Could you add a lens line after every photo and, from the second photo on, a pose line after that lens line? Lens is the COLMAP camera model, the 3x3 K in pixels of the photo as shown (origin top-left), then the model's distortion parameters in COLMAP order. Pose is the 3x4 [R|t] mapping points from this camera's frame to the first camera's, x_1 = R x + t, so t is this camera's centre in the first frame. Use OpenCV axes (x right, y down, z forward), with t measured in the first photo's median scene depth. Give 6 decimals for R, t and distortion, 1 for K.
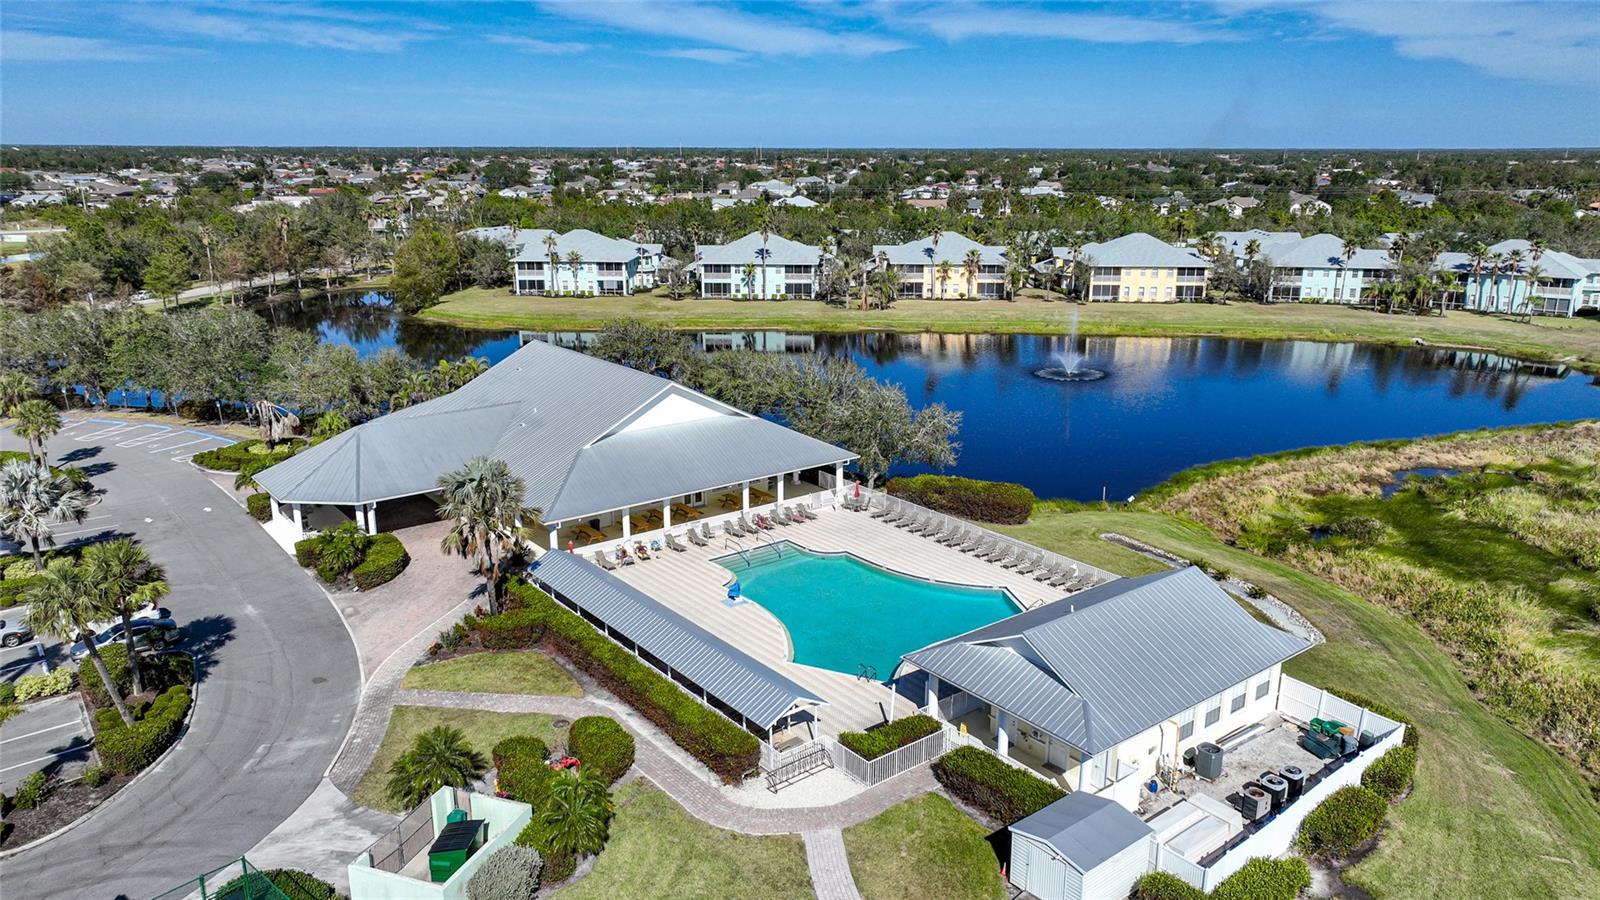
lens RADIAL K [[1122.7, 0, 804.2], [0, 1122.7, 452.2], [0, 0, 1]] dist [-0.001966, 0.012475]
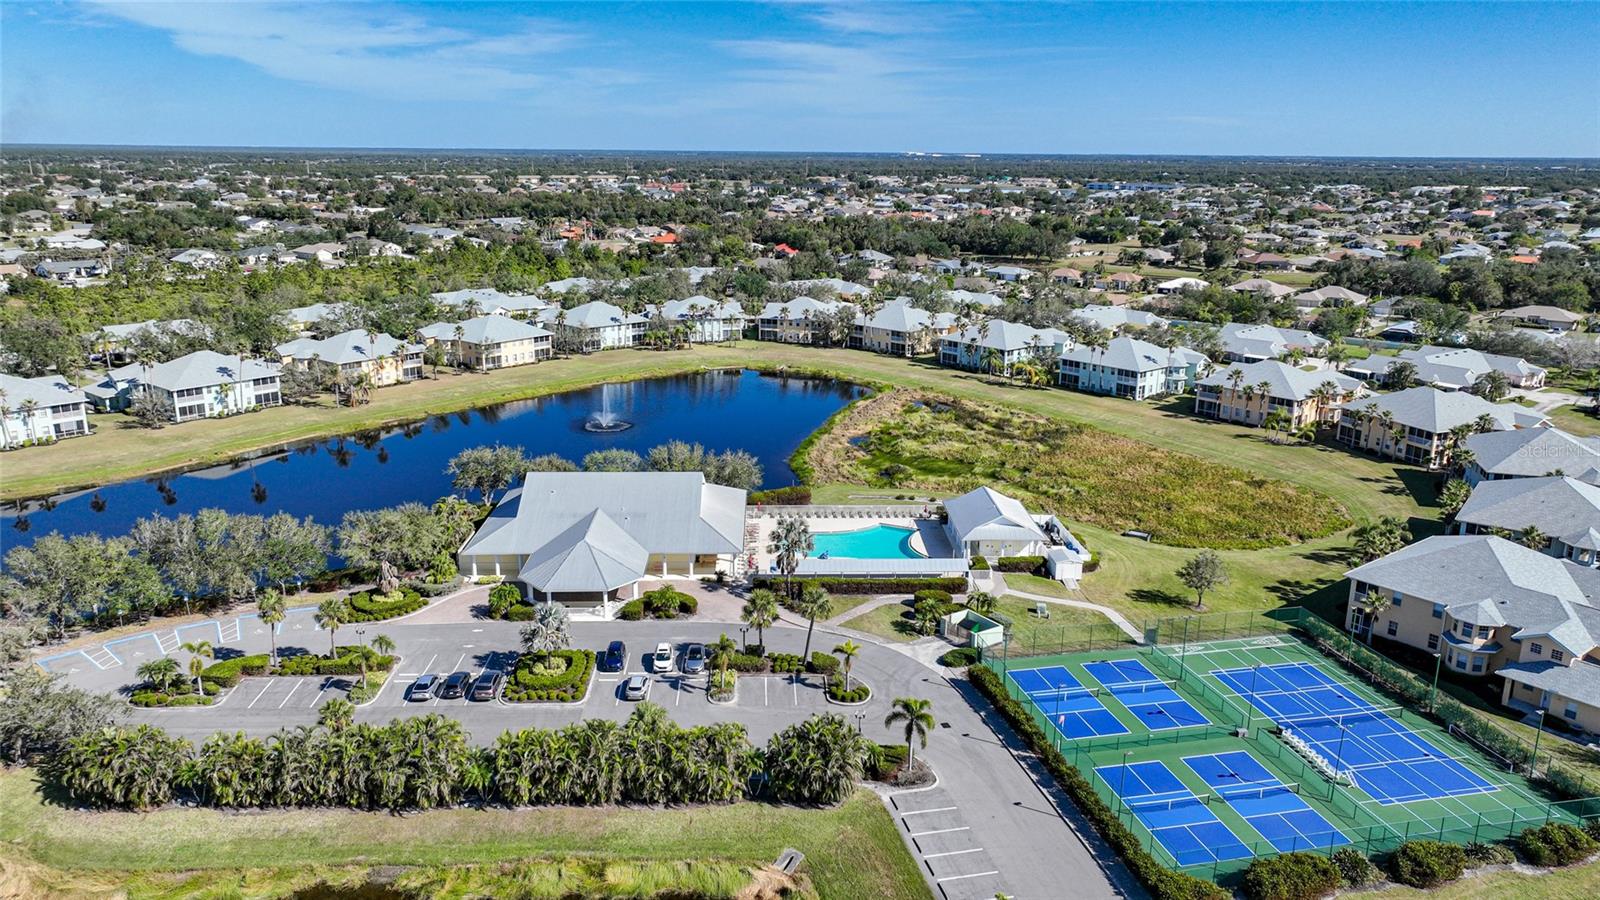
lens RADIAL K [[1122.7, 0, 804.2], [0, 1122.7, 452.2], [0, 0, 1]] dist [-0.001966, 0.012475]
pose [[0.583232, -0.206828, 0.785533, -0.584212], [0.203646, 0.973388, 0.105090, -0.101673], [-0.786364, 0.098679, 0.609831, -0.098406]]
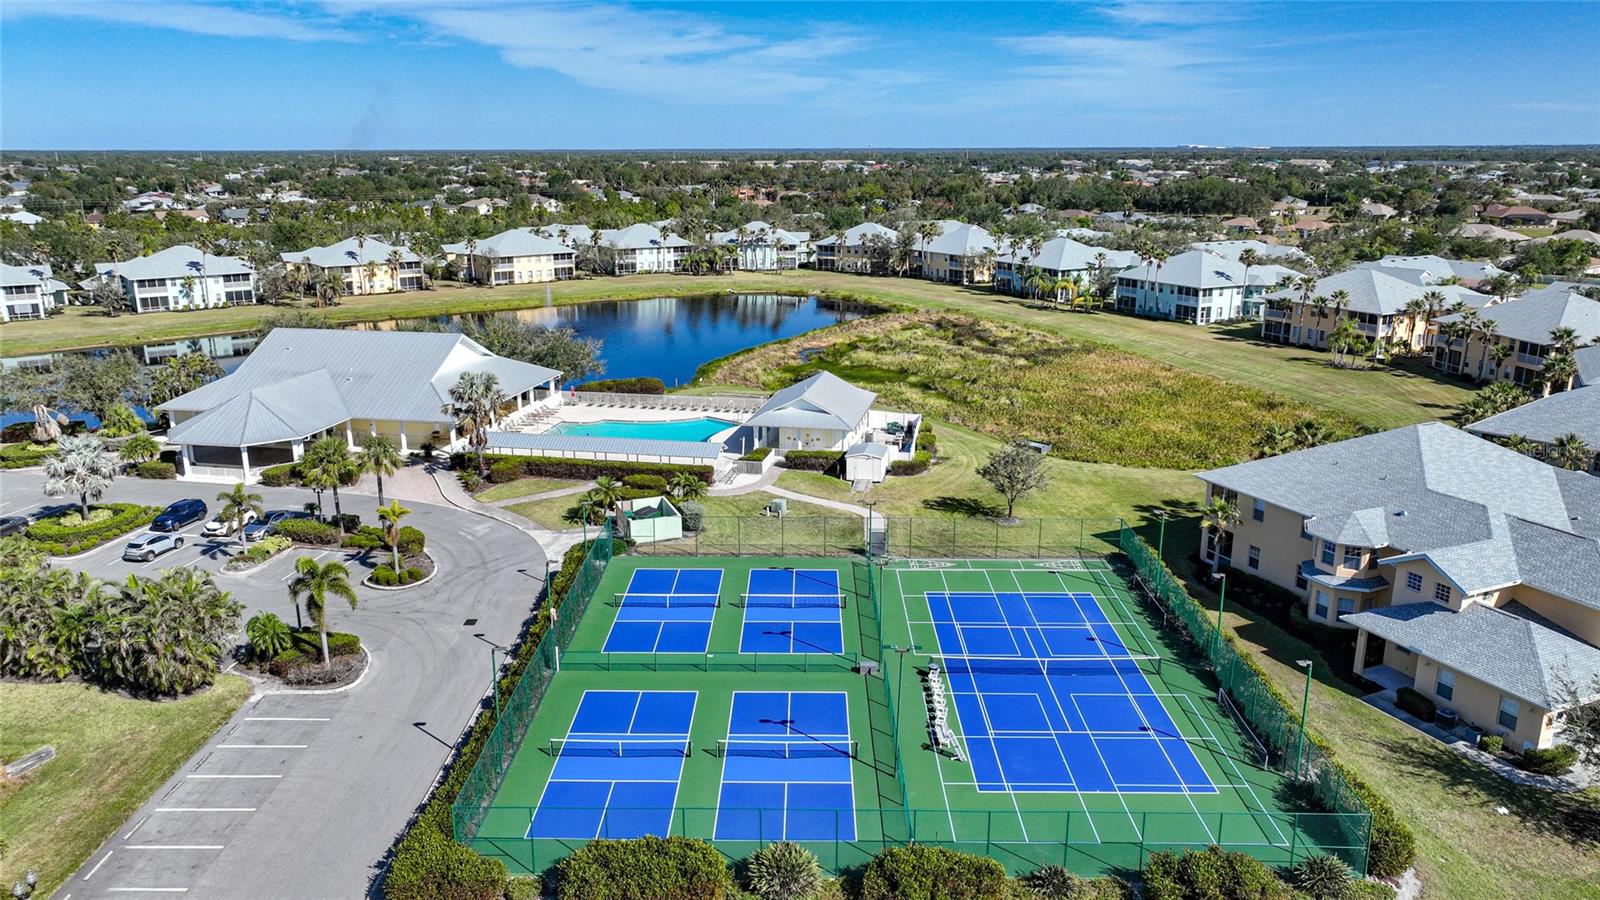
lens RADIAL K [[1122.7, 0, 804.2], [0, 1122.7, 452.2], [0, 0, 1]] dist [-0.001966, 0.012475]
pose [[0.756519, -0.174228, 0.630336, -0.303161], [0.174514, 0.982690, 0.062171, 0.030957], [-0.630257, 0.062969, 0.773829, -0.175636]]
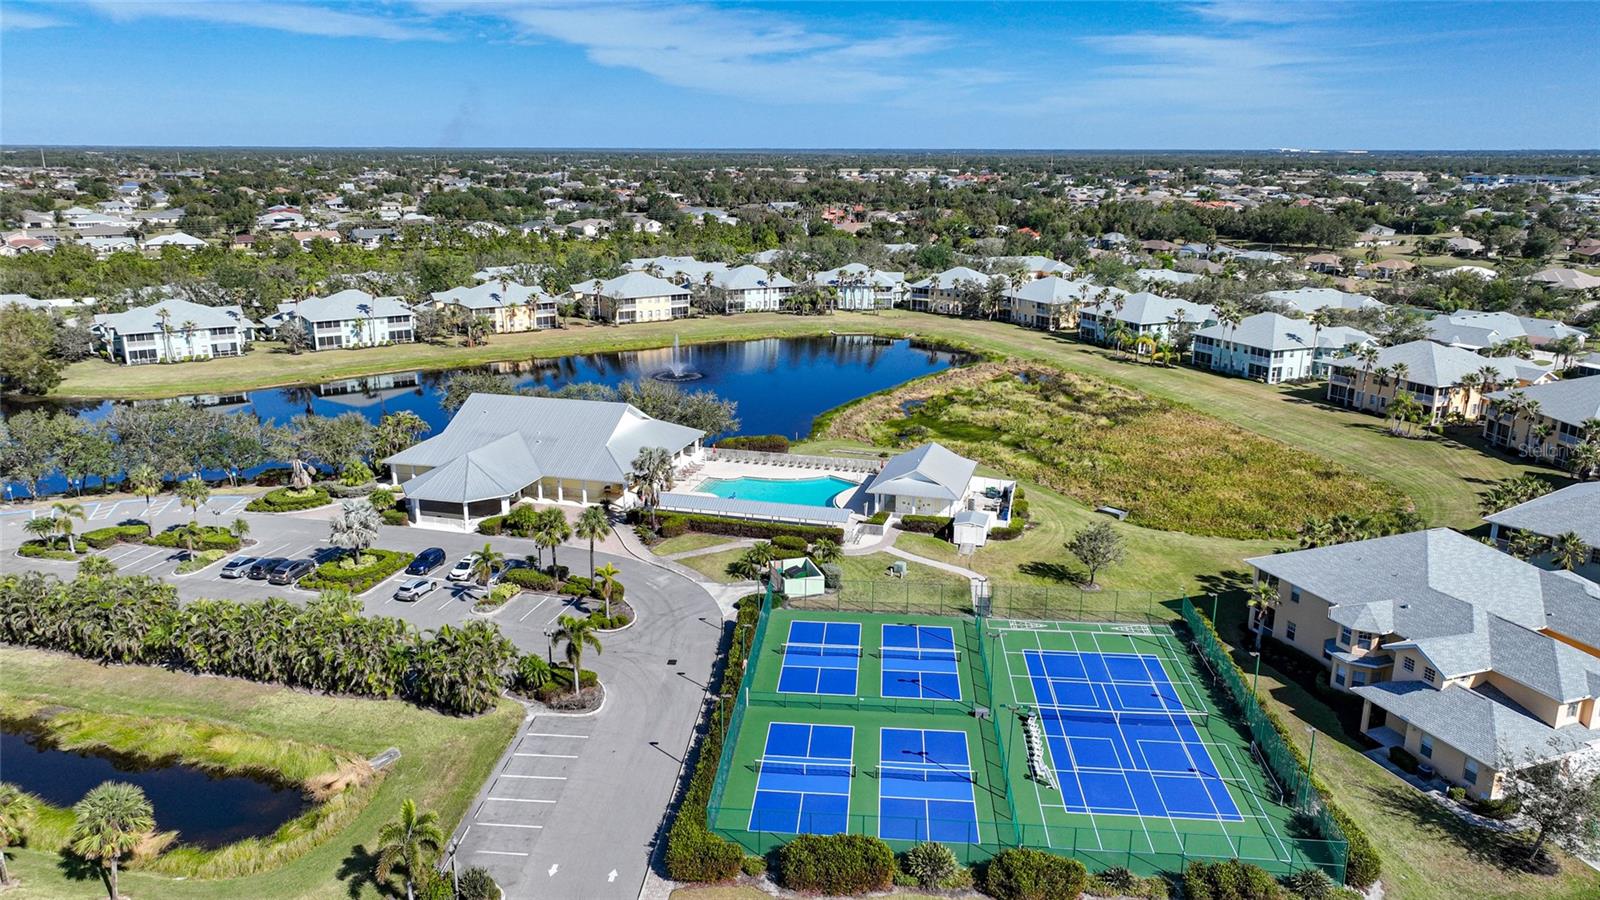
lens RADIAL K [[1122.7, 0, 804.2], [0, 1122.7, 452.2], [0, 0, 1]] dist [-0.001966, 0.012475]
pose [[0.800395, -0.155446, 0.578968, -0.382100], [0.153952, 0.986704, 0.052089, -0.015262], [-0.579368, 0.047442, 0.813684, -0.246230]]
